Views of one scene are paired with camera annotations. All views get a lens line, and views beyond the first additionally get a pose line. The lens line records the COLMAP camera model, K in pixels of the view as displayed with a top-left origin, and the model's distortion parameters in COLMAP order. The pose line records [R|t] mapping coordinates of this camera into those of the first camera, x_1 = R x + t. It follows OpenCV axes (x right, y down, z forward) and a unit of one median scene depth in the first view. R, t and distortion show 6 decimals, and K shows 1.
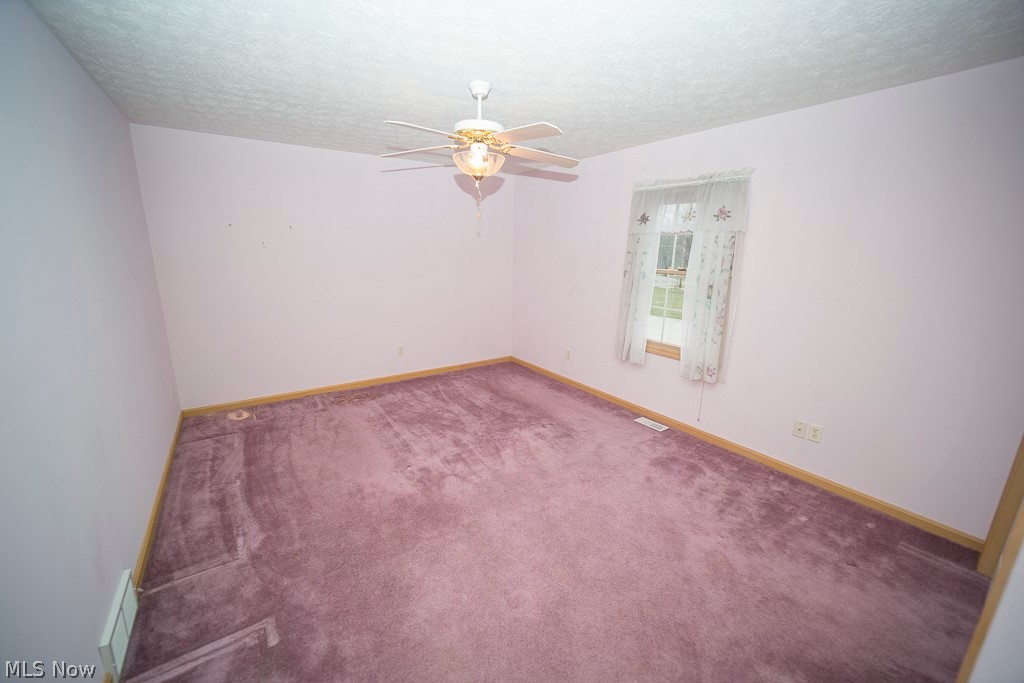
lens RADIAL K [[394.1, 0, 512.0], [0, 394.1, 341.5], [0, 0, 1]] dist [-0.051166, 0.014523]
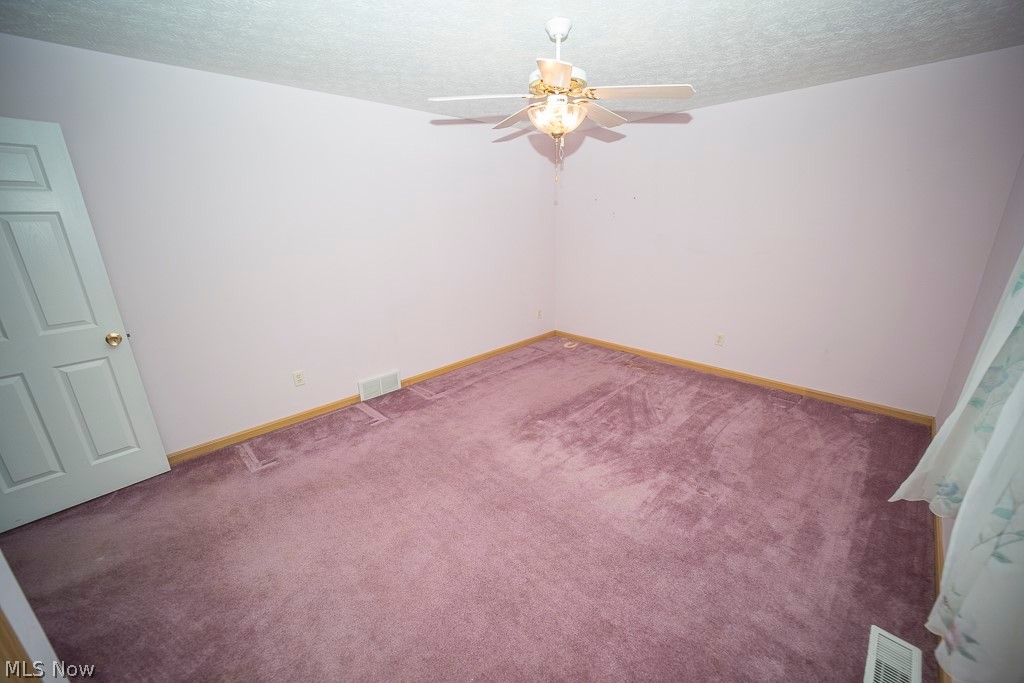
lens RADIAL K [[394.1, 0, 512.0], [0, 394.1, 341.5], [0, 0, 1]] dist [-0.051166, 0.014523]
pose [[0.173906, 0.277551, -0.944840, 0.549491], [-0.201764, 0.949148, 0.241680, -0.109436], [0.963871, 0.148605, 0.221062, 0.499028]]
